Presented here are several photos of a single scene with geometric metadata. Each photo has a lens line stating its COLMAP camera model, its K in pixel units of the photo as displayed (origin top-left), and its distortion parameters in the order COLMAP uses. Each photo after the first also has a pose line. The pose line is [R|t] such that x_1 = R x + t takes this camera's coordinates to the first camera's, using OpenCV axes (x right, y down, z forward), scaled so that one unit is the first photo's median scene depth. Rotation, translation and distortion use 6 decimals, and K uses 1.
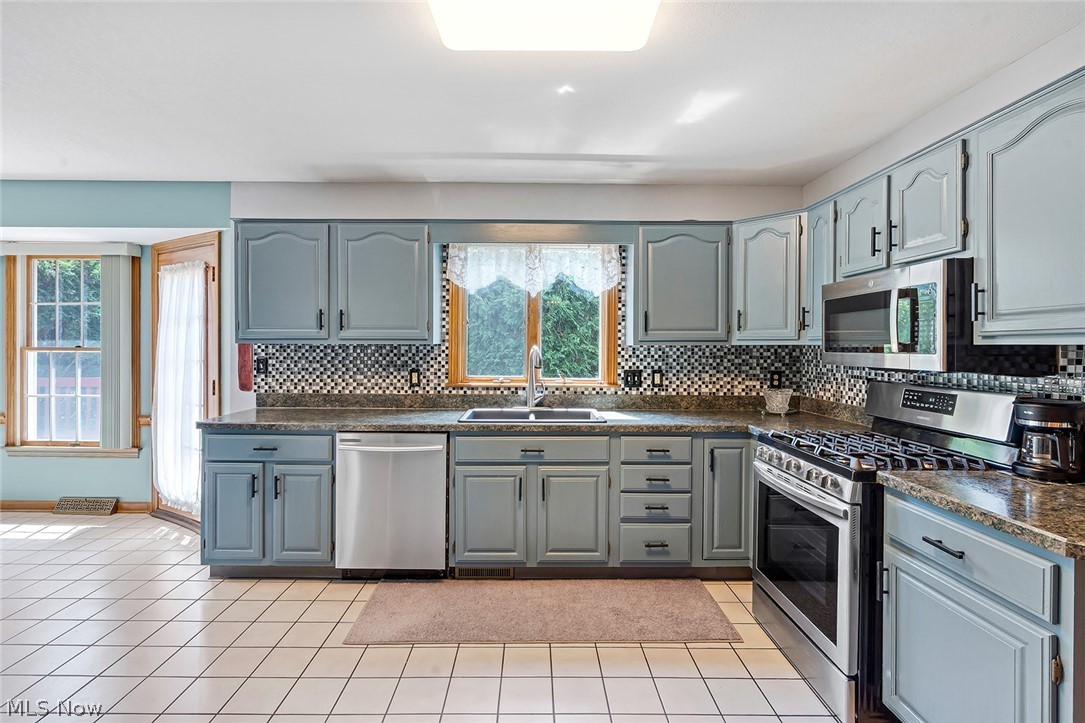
lens RADIAL K [[499.9, 0, 541.1], [0, 499.9, 356.0], [0, 0, 1]] dist [-0.003389, 0.000543]
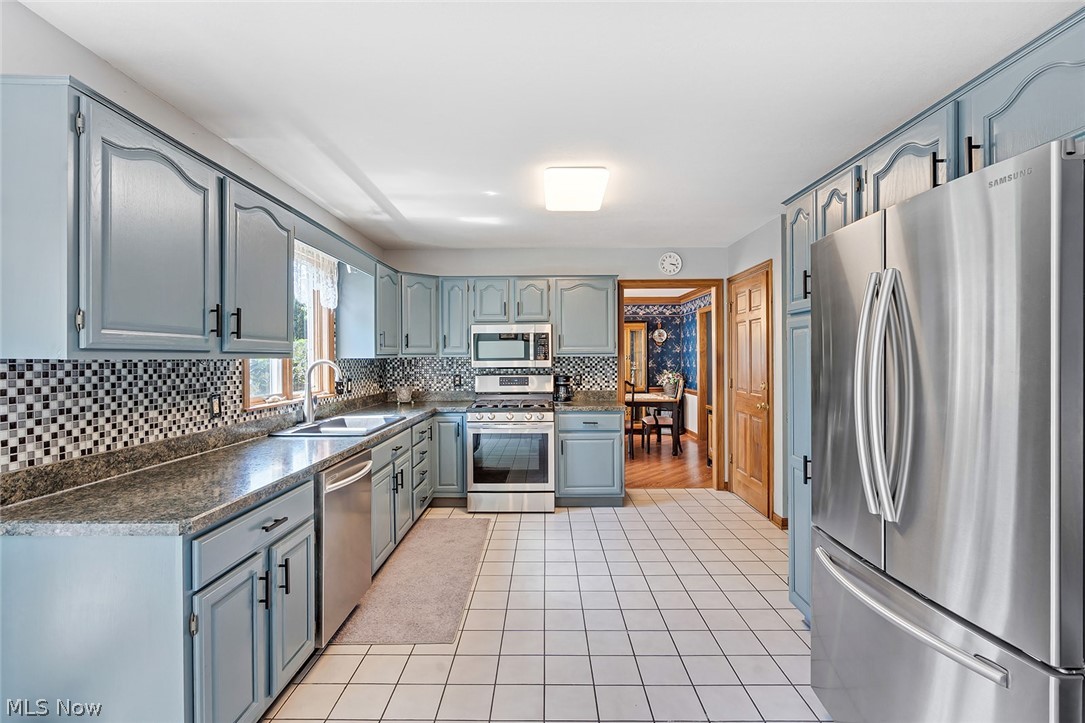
lens RADIAL K [[496.7, 0, 539.5], [0, 496.7, 363.1], [0, 0, 1]] dist [-0.002639, 0.000419]
pose [[0.022377, -0.016543, 0.999613, -0.950672], [0.025446, 0.999549, 0.015973, -0.017006], [-0.999426, 0.025079, 0.022788, 0.518040]]
